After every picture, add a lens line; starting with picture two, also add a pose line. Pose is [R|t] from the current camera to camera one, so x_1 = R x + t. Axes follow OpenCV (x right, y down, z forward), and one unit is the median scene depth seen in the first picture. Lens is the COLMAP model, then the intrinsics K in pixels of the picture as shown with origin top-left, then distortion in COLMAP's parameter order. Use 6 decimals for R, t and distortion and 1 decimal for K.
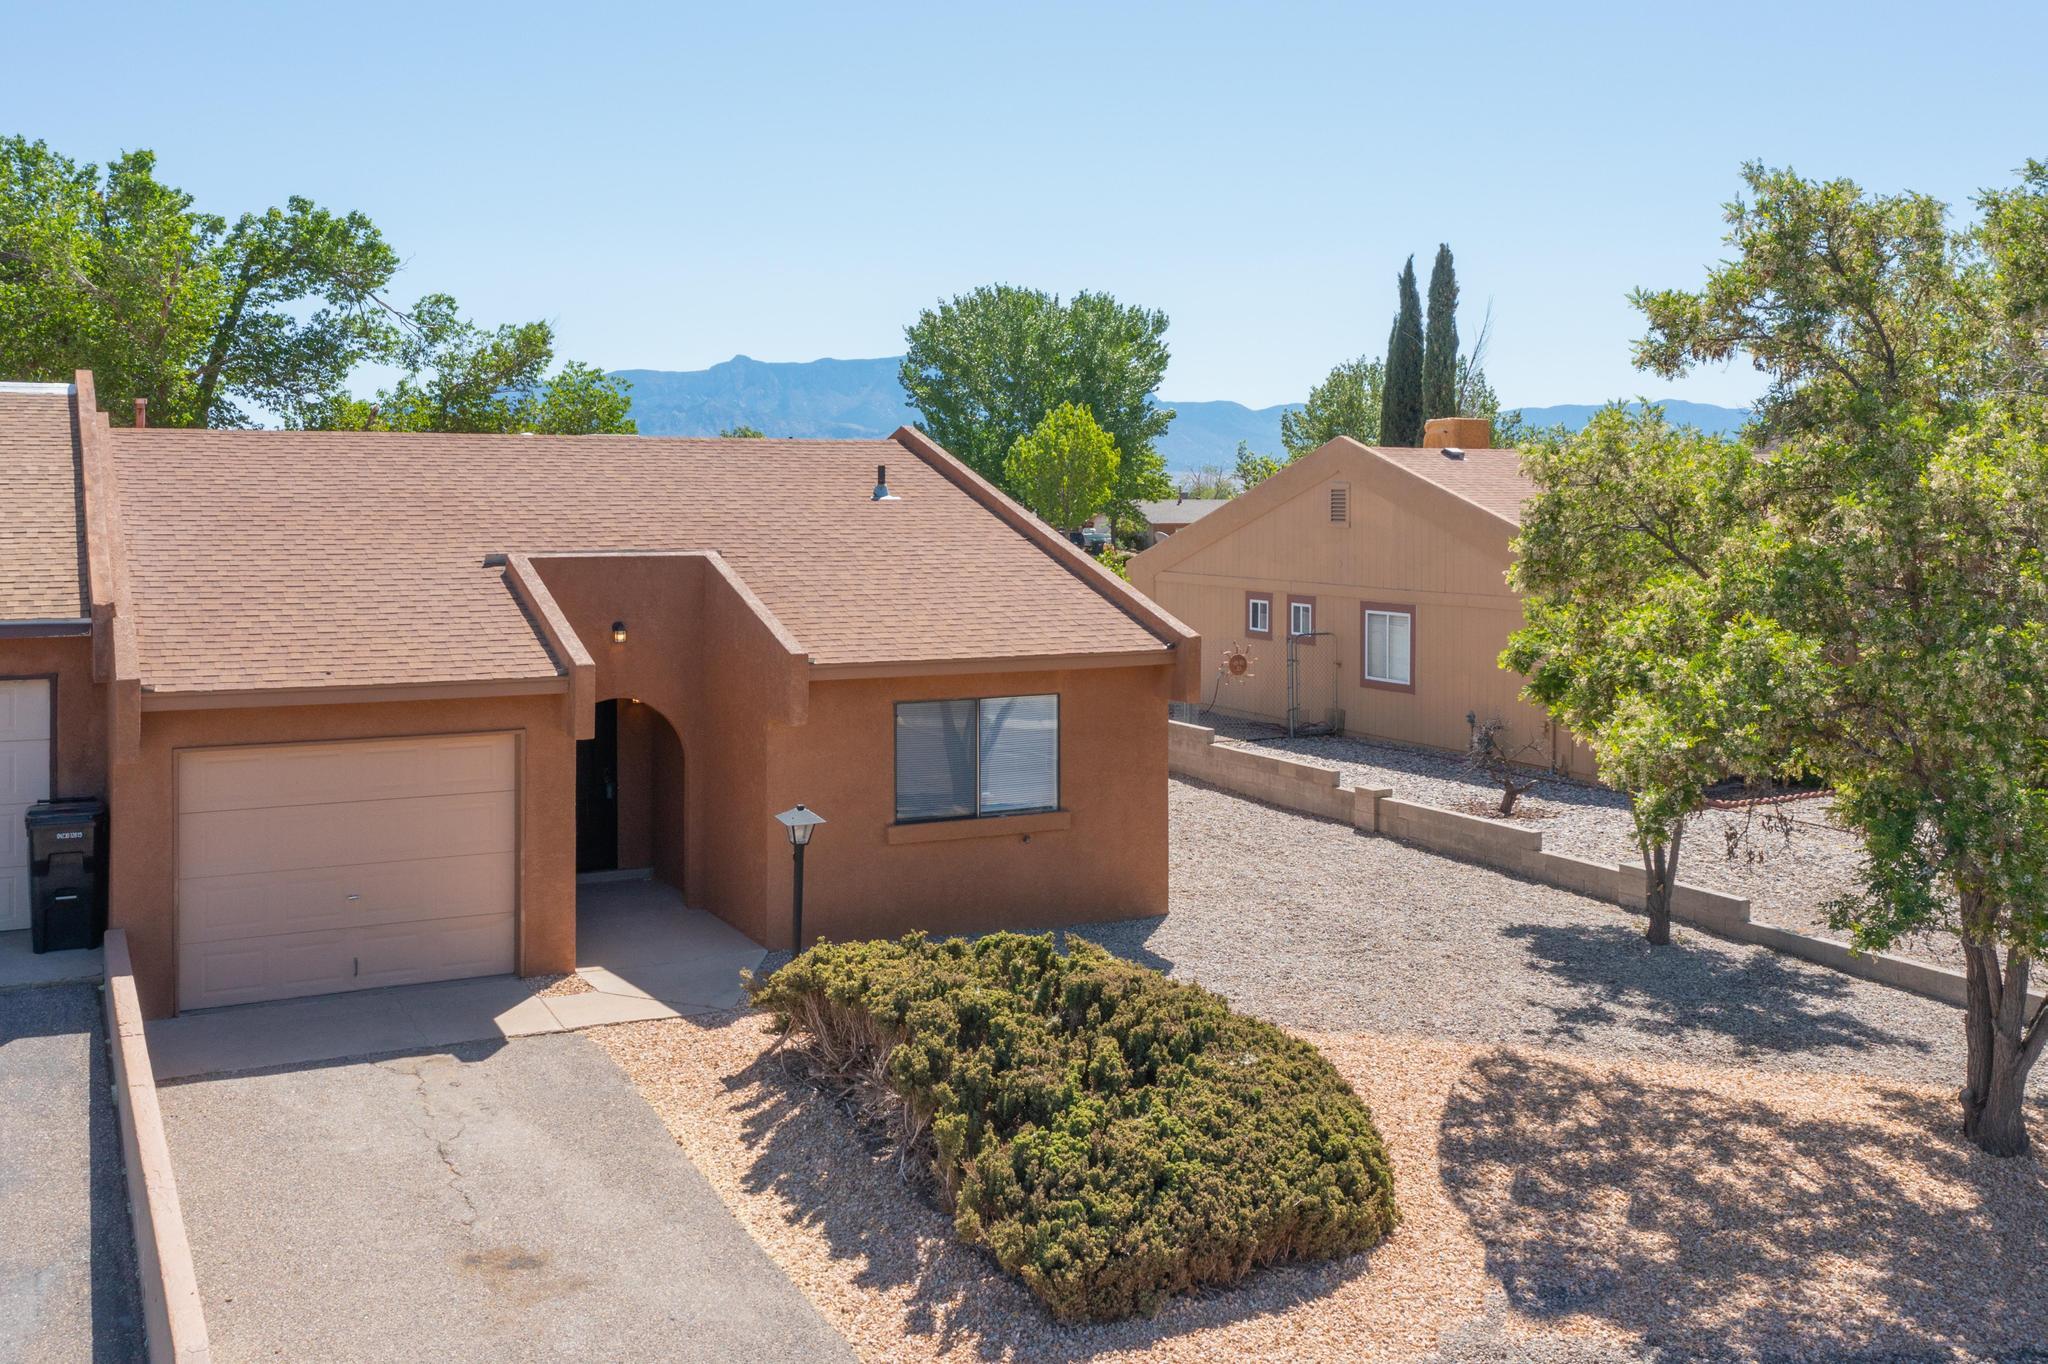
lens RADIAL K [[1907.7, 0, 1014.8], [0, 1907.7, 484.8], [0, 0, 1]] dist [-0.008343, -0.007841]
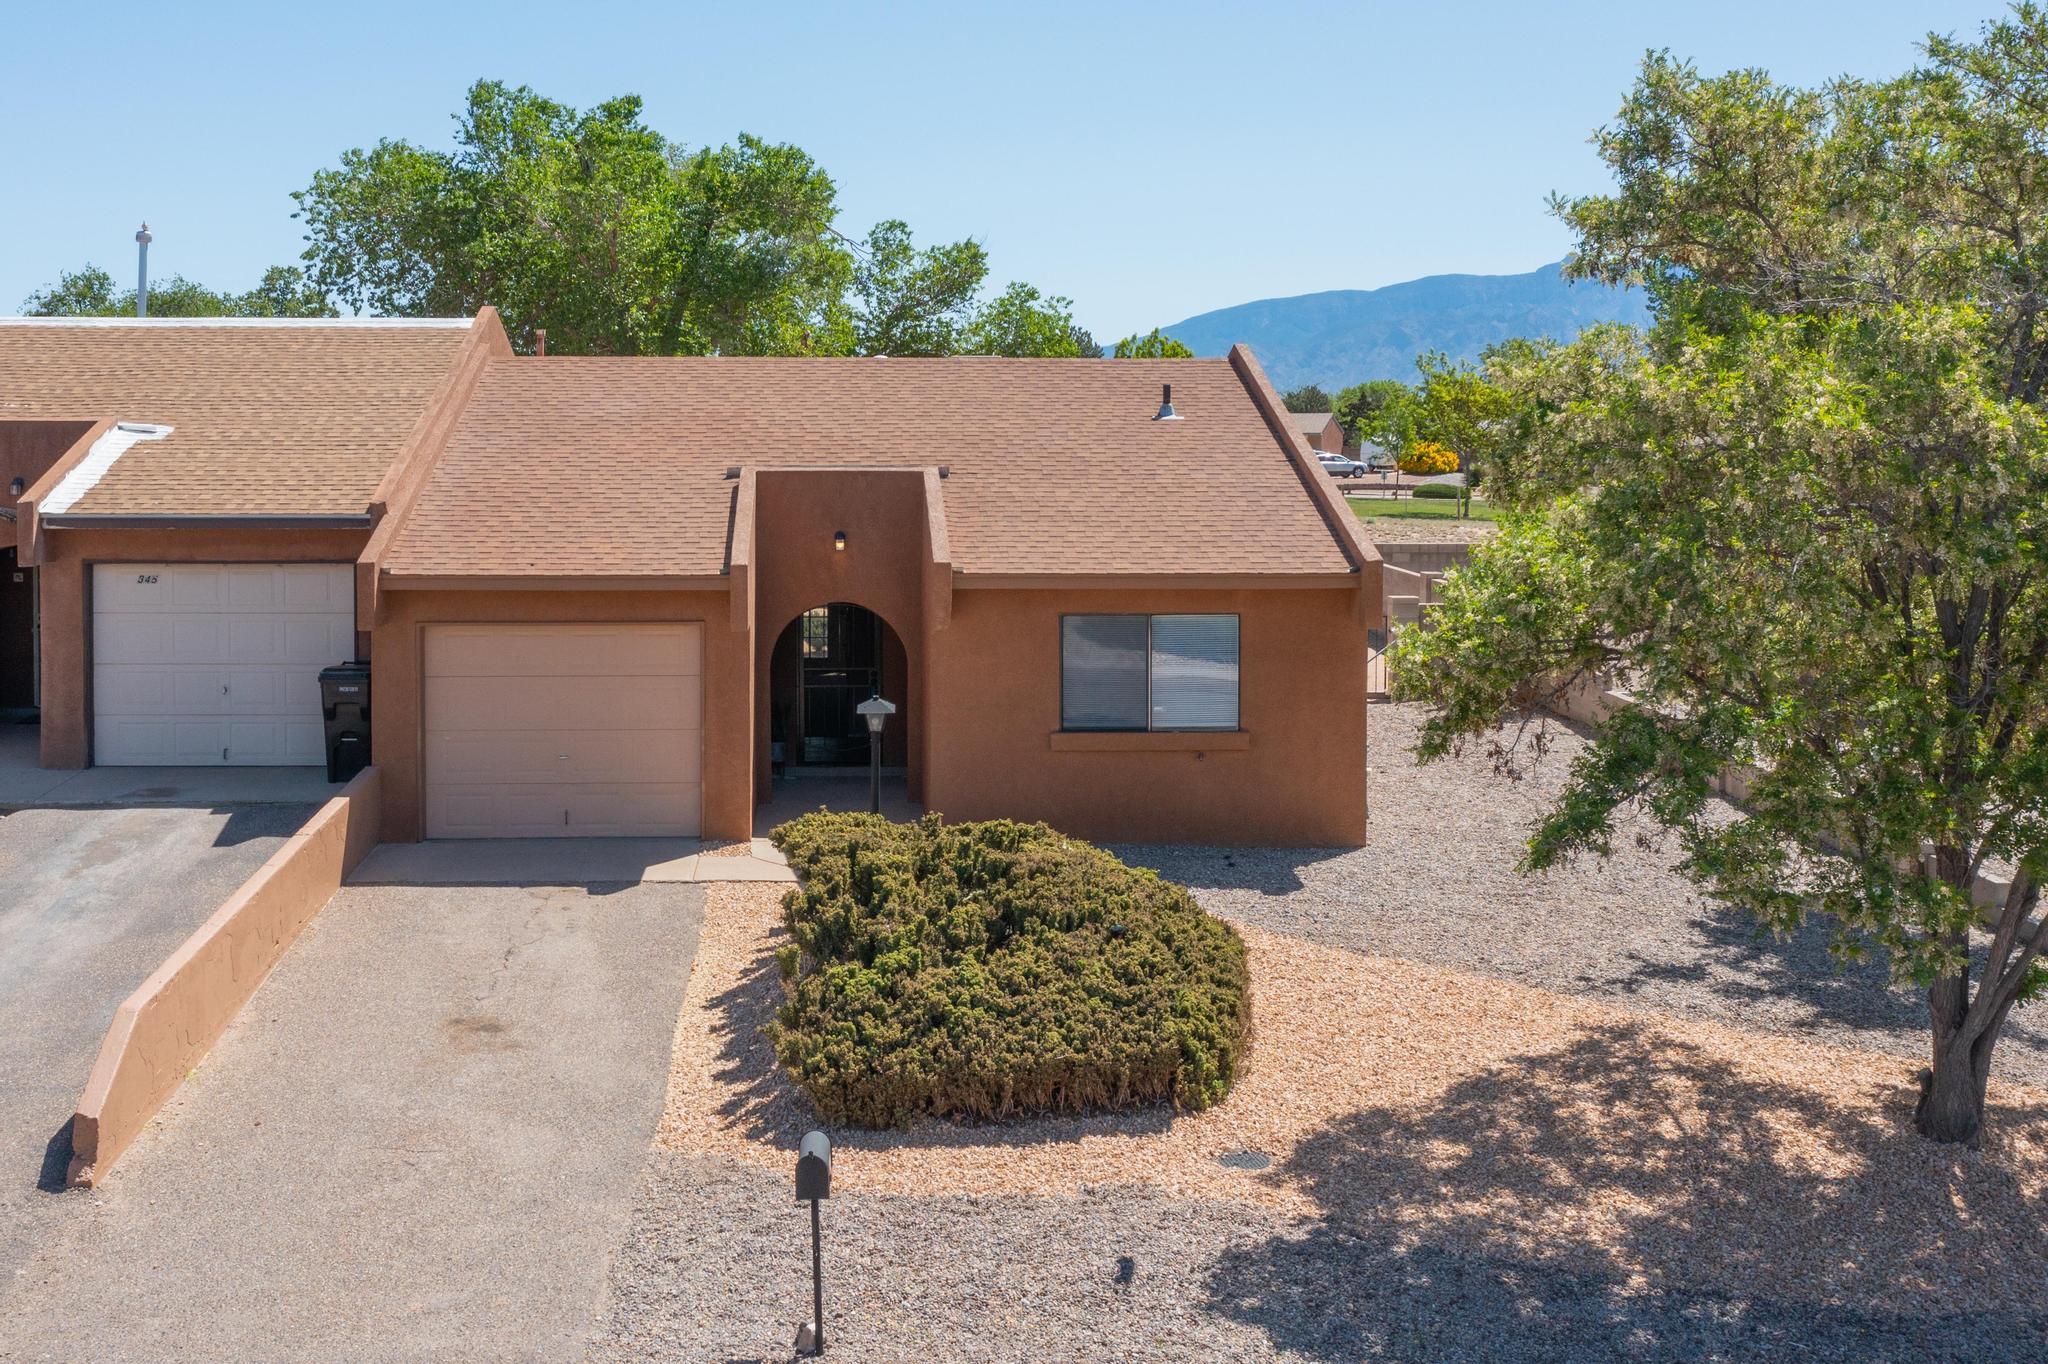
lens RADIAL K [[2159.4, 0, 919.5], [0, 2159.4, 449.9], [0, 0, 1]] dist [-0.016779, -0.002312]
pose [[0.906343, 0.007400, -0.422477, 0.500684], [0.001176, 0.999799, 0.020035, 0.001305], [0.422541, -0.018655, 0.906152, -0.131404]]
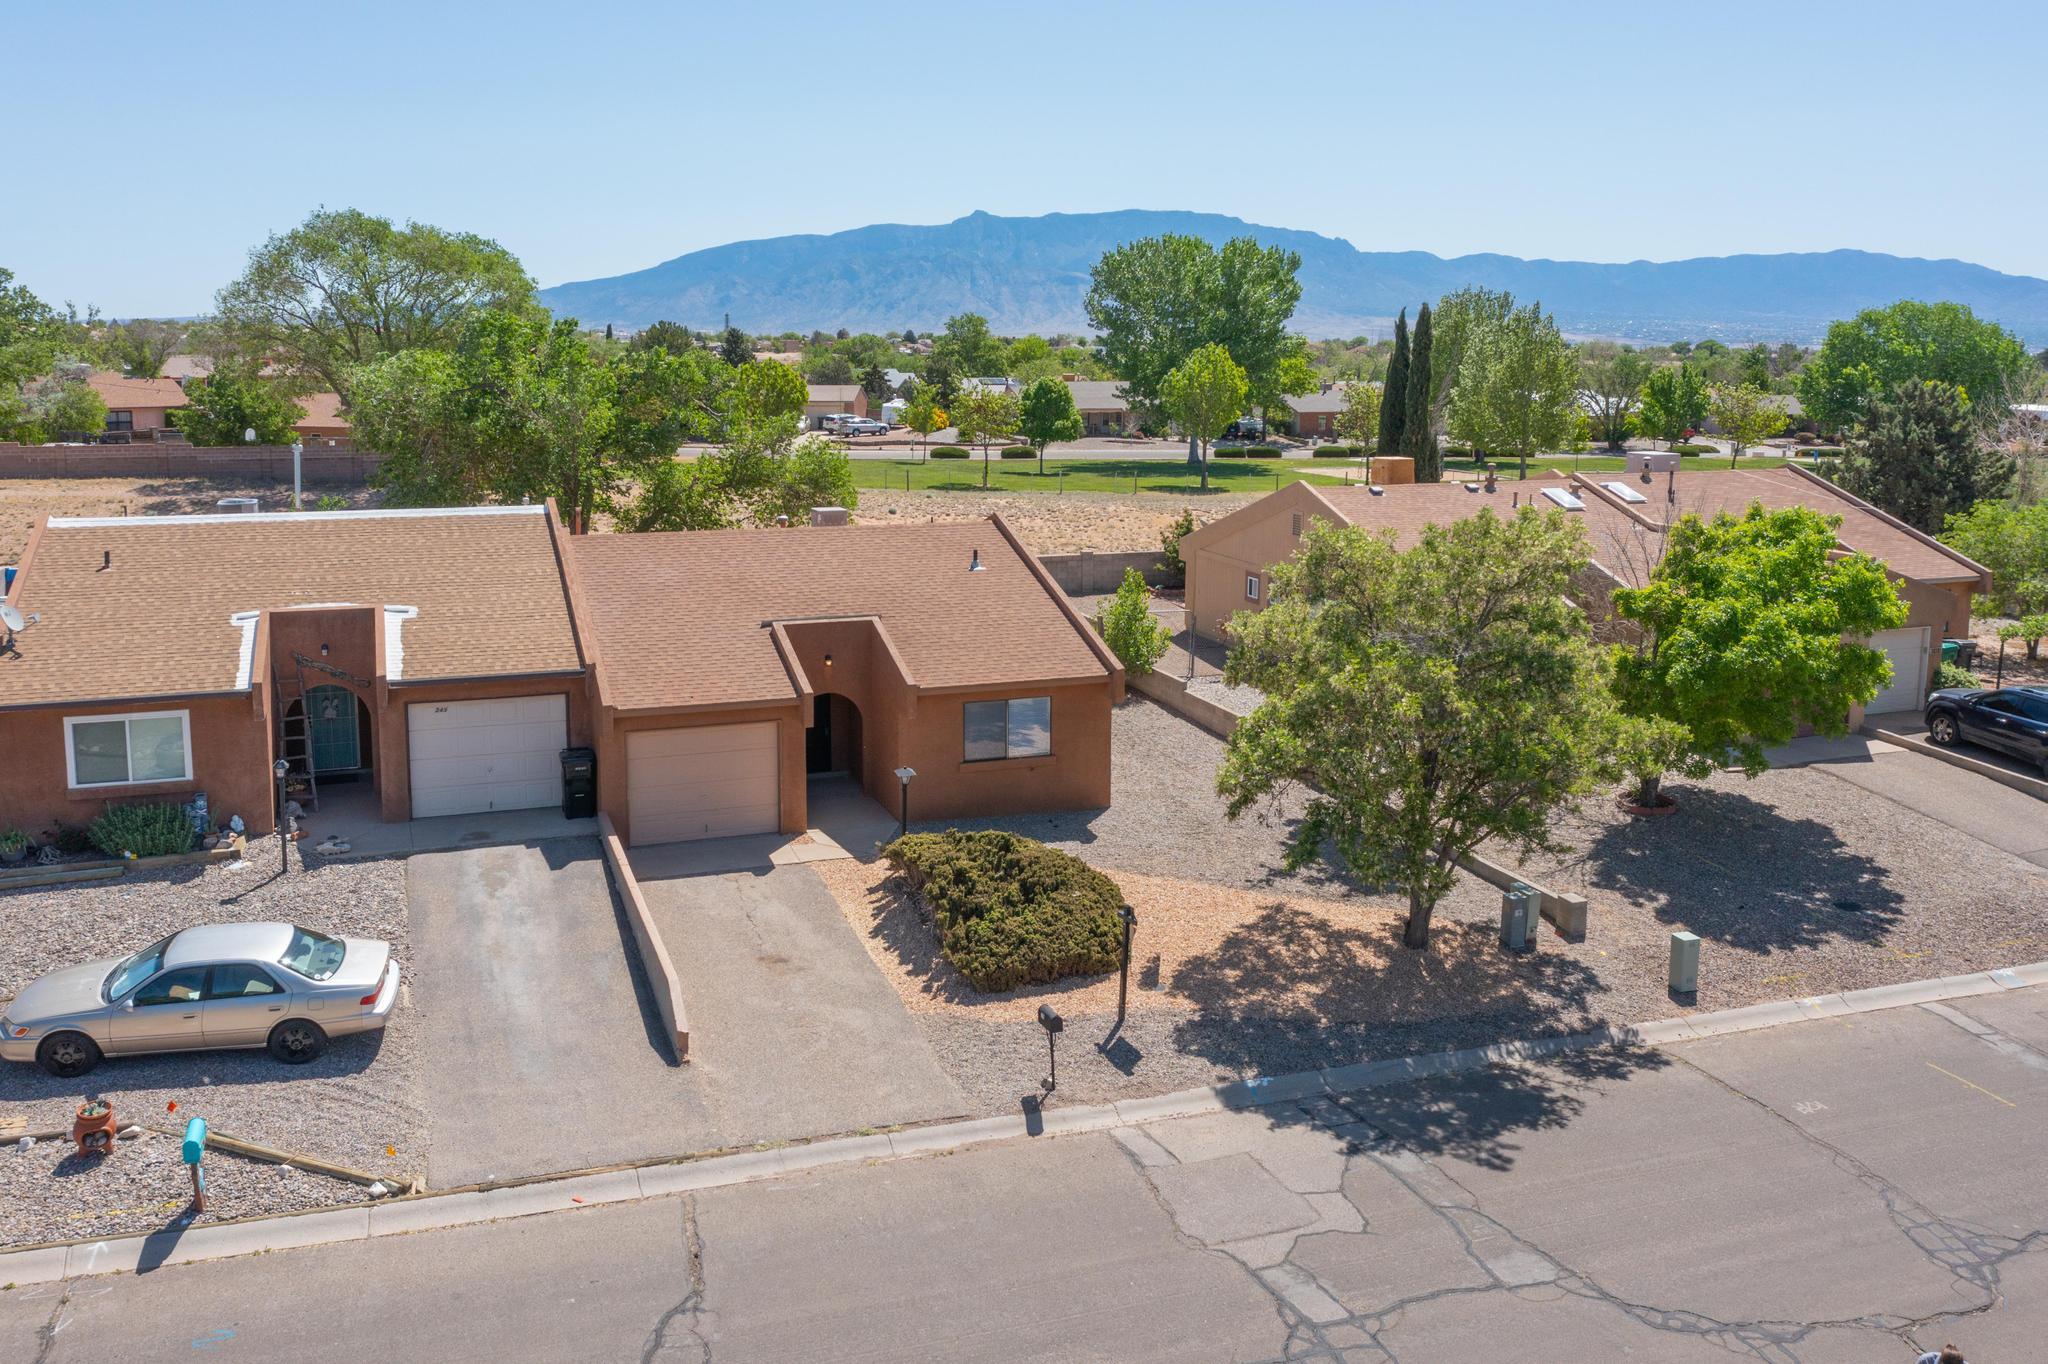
lens RADIAL K [[1687.0, 0, 1020.4], [0, 1687.0, 547.9], [0, 0, 1]] dist [-0.016807, 0.002000]
pose [[0.992995, 0.018773, -0.116659, 0.273024], [-0.003550, 0.991593, 0.129350, -0.377017], [0.118106, -0.128029, 0.984713, -0.970583]]
